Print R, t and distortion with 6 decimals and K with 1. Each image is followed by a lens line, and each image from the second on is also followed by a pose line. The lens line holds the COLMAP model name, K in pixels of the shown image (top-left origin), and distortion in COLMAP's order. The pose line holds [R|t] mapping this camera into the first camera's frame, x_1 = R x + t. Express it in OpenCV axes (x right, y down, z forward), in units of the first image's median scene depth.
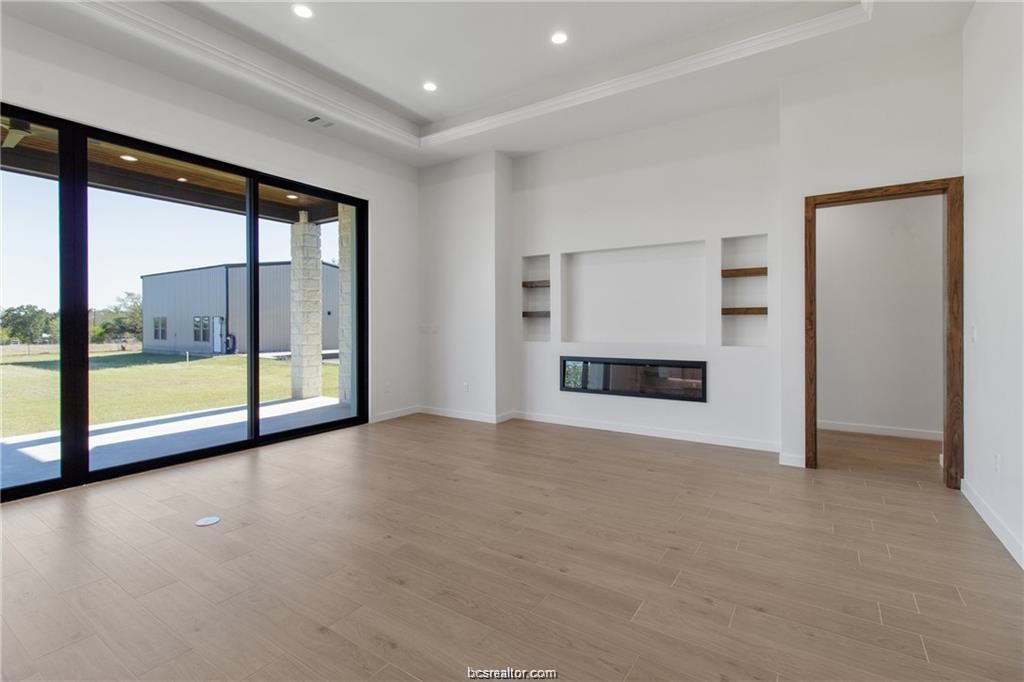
lens RADIAL K [[476.6, 0, 510.0], [0, 476.6, 323.6], [0, 0, 1]] dist [-0.000420, -0.000132]
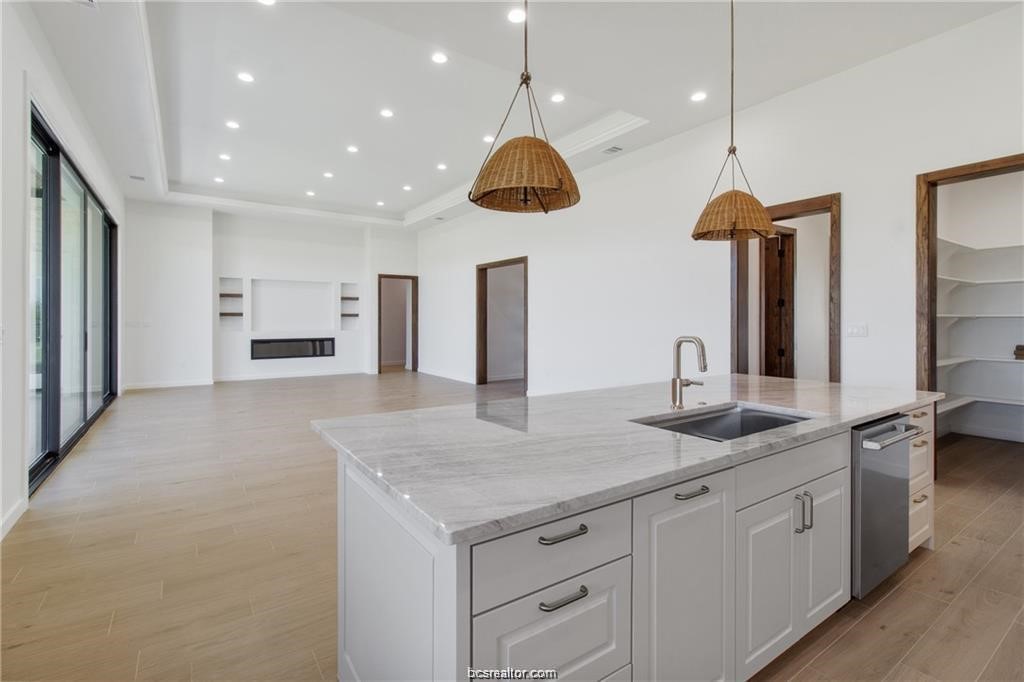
lens RADIAL K [[476.6, 0, 510.0], [0, 476.6, 323.6], [0, 0, 1]] dist [-0.000420, -0.000132]
pose [[0.367228, 0.001602, 0.930129, -1.186385], [-0.000040, 0.999999, -0.001706, 0.015926], [-0.930131, 0.000589, 0.367228, -0.505427]]
